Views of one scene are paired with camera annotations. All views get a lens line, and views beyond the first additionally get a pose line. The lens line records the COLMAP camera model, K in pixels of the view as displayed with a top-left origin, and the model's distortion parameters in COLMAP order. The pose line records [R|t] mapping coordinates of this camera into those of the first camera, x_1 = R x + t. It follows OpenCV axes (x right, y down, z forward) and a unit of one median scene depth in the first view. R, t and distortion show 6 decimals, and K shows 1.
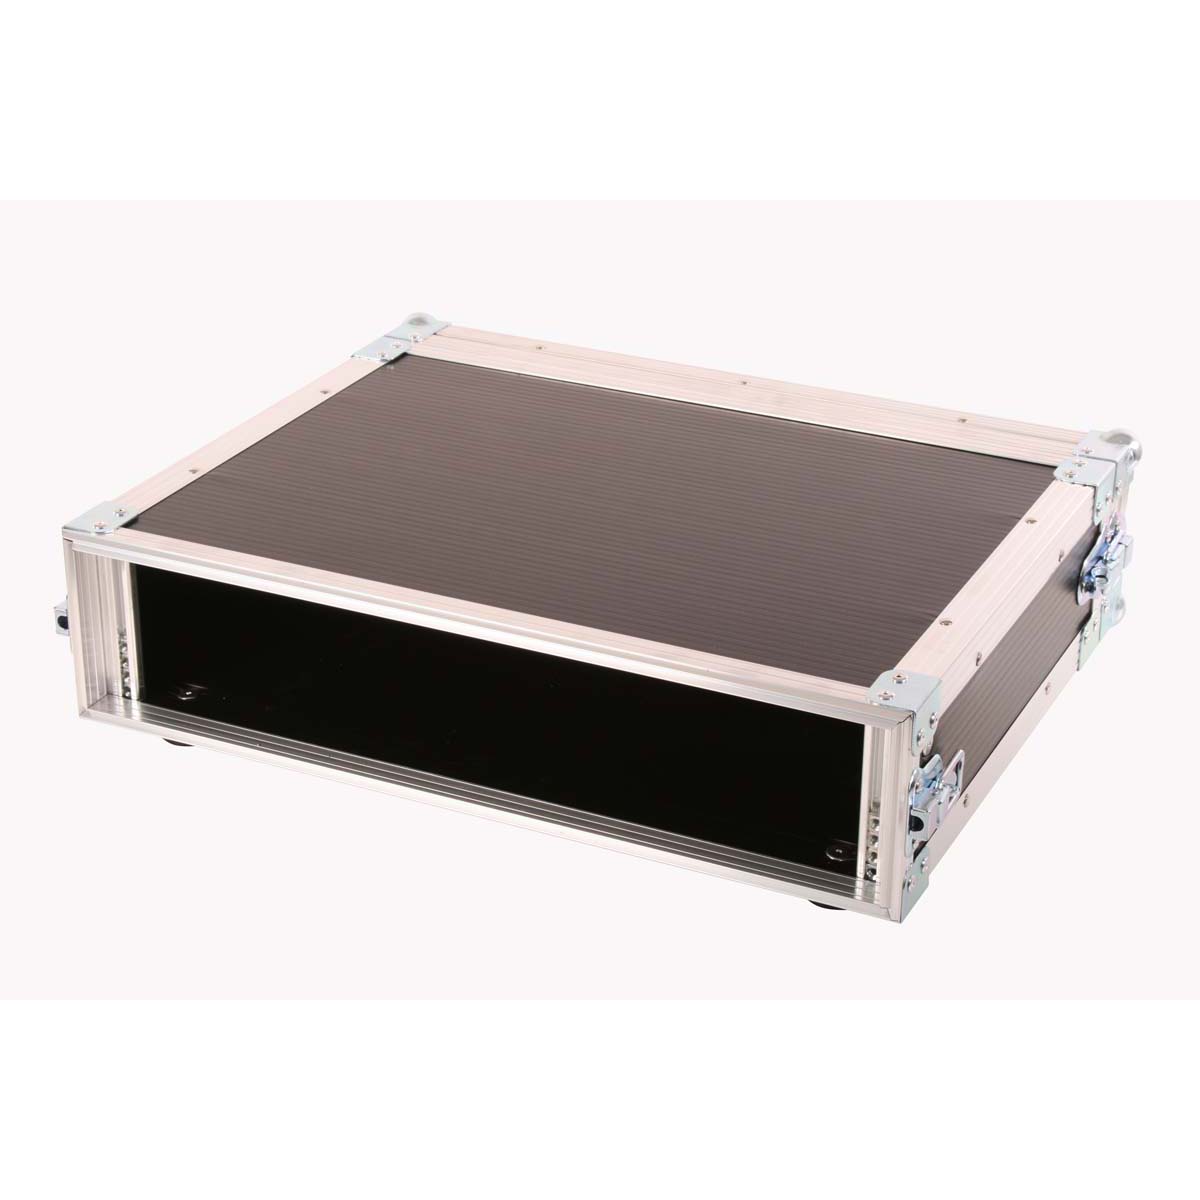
lens RADIAL K [[2595.6, 0, 595.5], [0, 2595.6, 596.1], [0, 0, 1]] dist [0.137706, 0.000000]
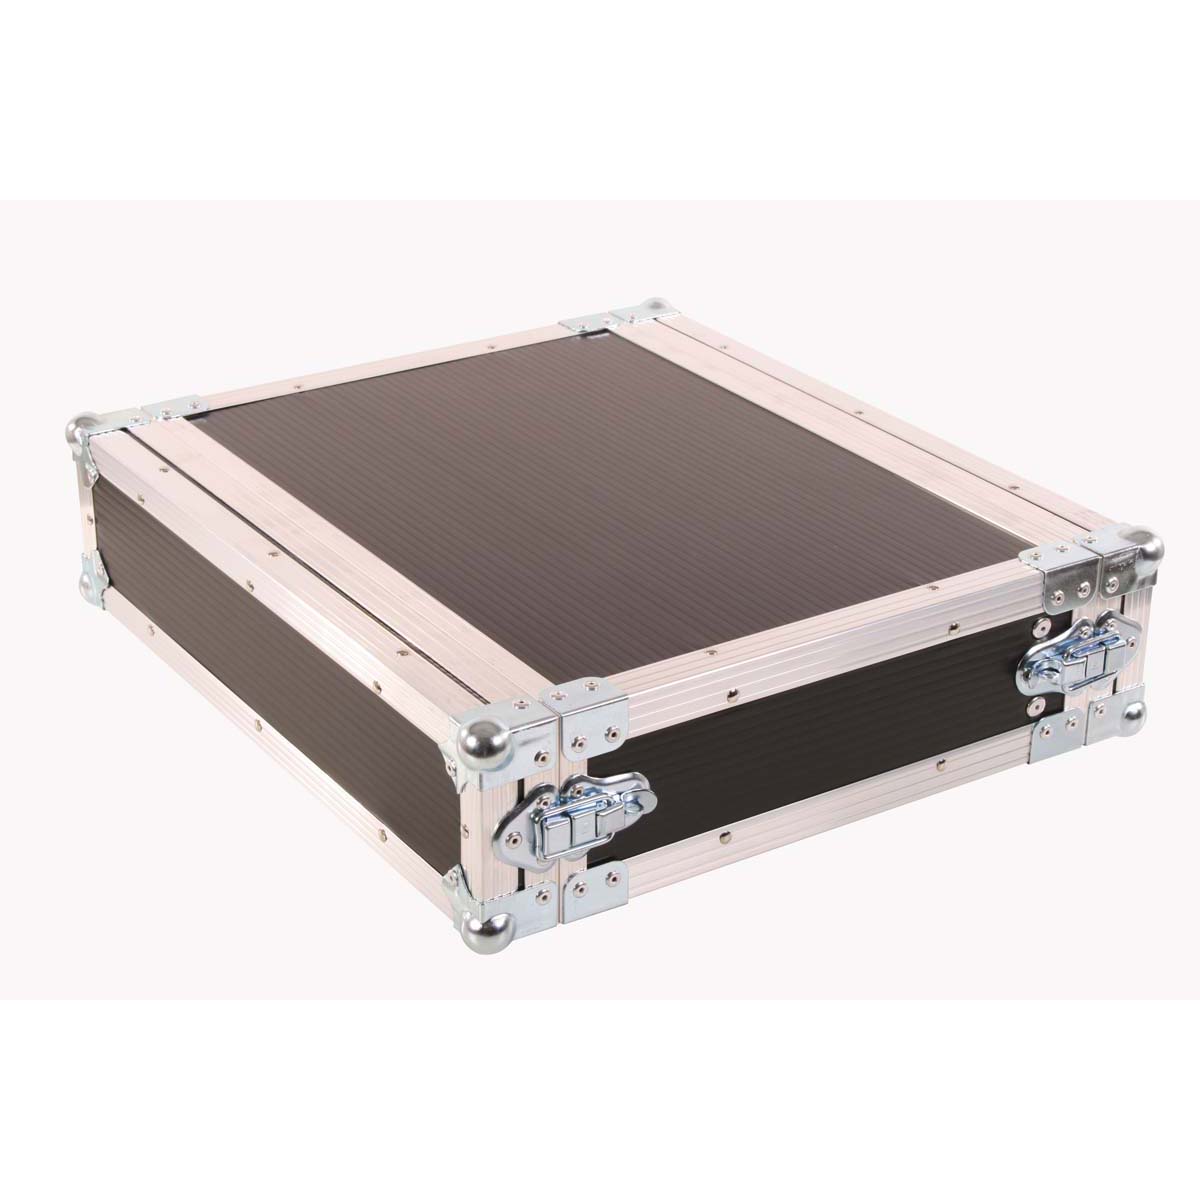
lens RADIAL K [[2548.7, 0, 598.3], [0, 2548.7, 600.0], [0, 0, 1]] dist [0.108282, 0.000000]
pose [[0.856993, 0.218914, -0.466519, 0.482029], [-0.220915, 0.973948, 0.051205, -0.043440], [0.465575, 0.059178, 0.883028, 0.105461]]
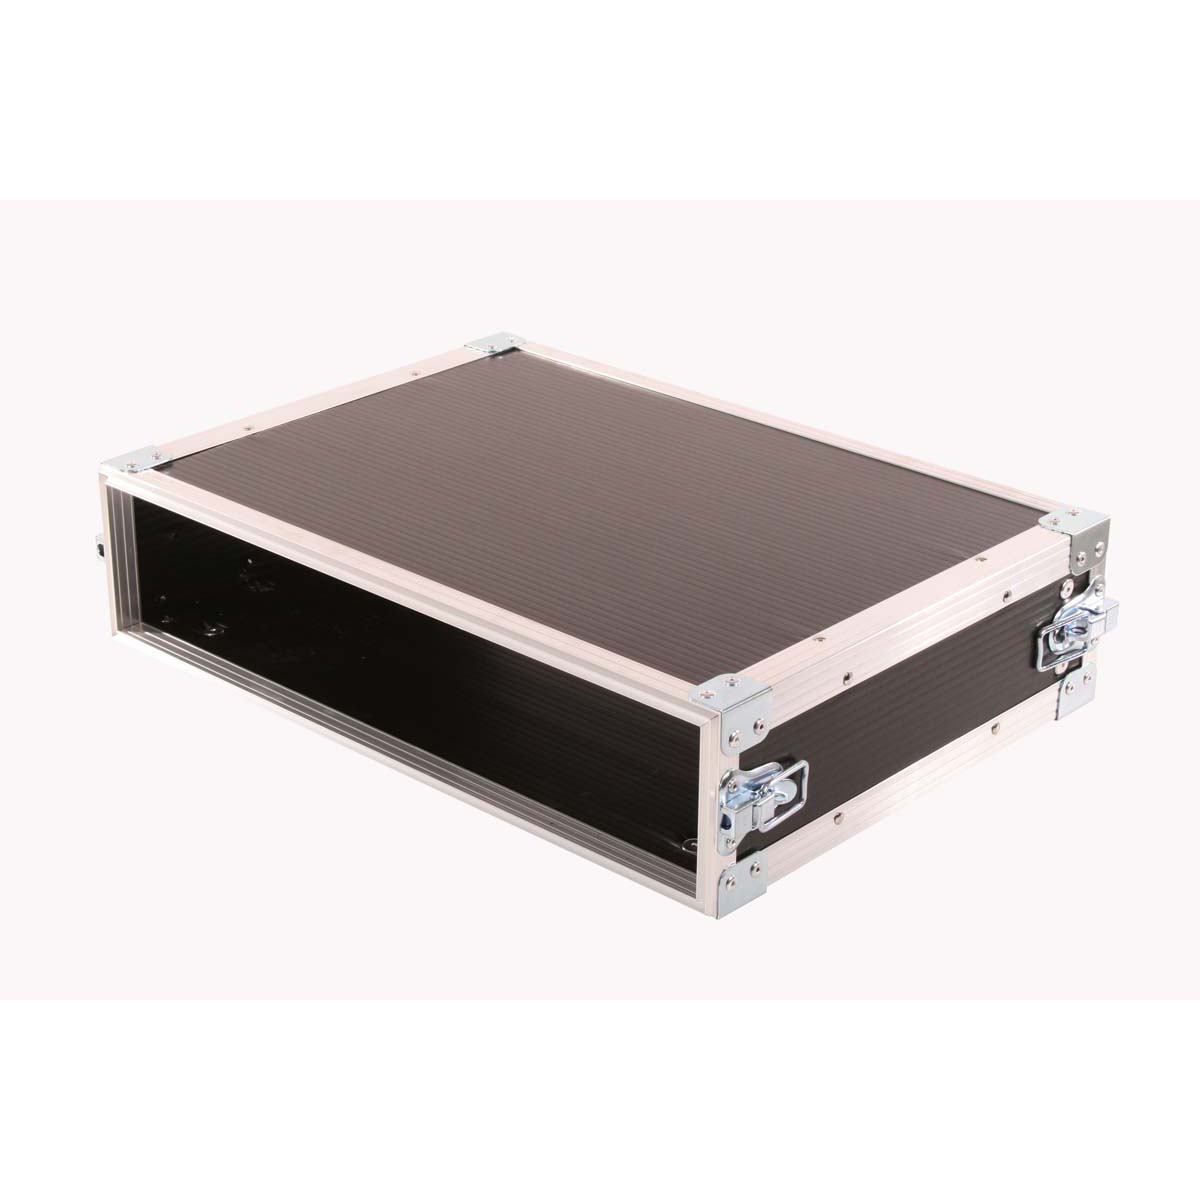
lens RADIAL K [[2595.6, 0, 599.5], [0, 2595.6, 601.4], [0, 0, 1]] dist [0.137706, 0.000000]
pose [[0.957495, 0.119713, -0.262436, 0.280001], [-0.124396, 0.992232, -0.001239, 0.006740], [0.260249, 0.033833, 0.964949, -0.007825]]
